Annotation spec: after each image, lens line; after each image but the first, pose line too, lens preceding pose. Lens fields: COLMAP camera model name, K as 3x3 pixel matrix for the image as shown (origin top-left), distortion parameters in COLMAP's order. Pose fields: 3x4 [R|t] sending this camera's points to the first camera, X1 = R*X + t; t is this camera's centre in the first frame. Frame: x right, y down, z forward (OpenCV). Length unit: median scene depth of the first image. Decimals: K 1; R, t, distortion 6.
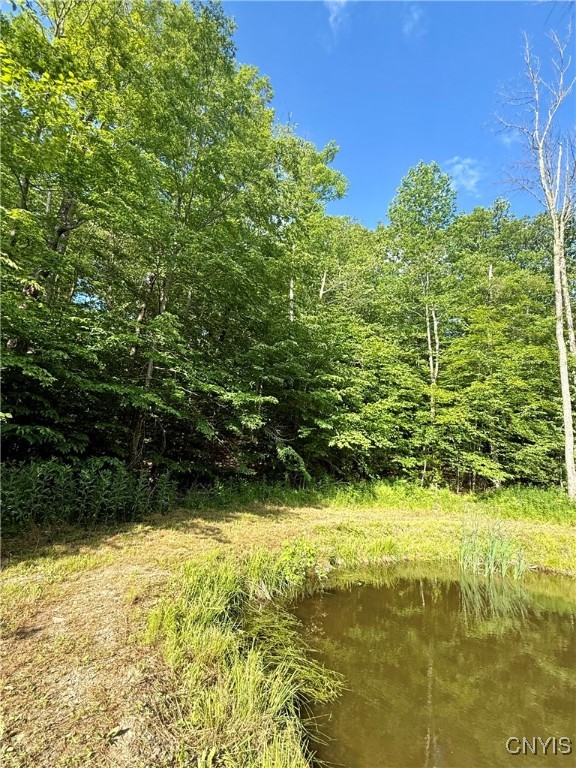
lens RADIAL K [[313.0, 0, 288.0], [0, 313.0, 384.0], [0, 0, 1]] dist [-0.000212, -0.000012]
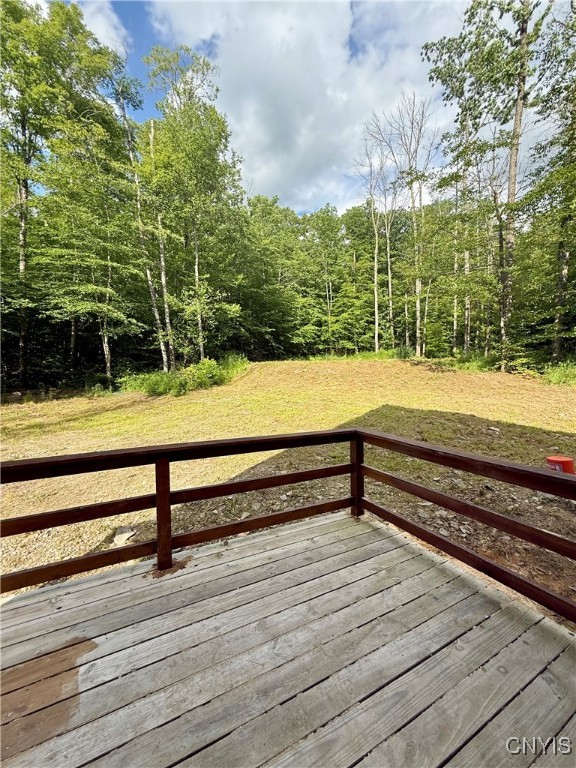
lens RADIAL K [[313.0, 0, 288.0], [0, 313.0, 384.0], [0, 0, 1]] dist [-0.000212, -0.000012]
pose [[0.980346, -0.138013, 0.140978, -0.292757], [0.096843, 0.959207, 0.265599, -0.172584], [-0.171883, -0.246726, 0.953720, -1.532619]]
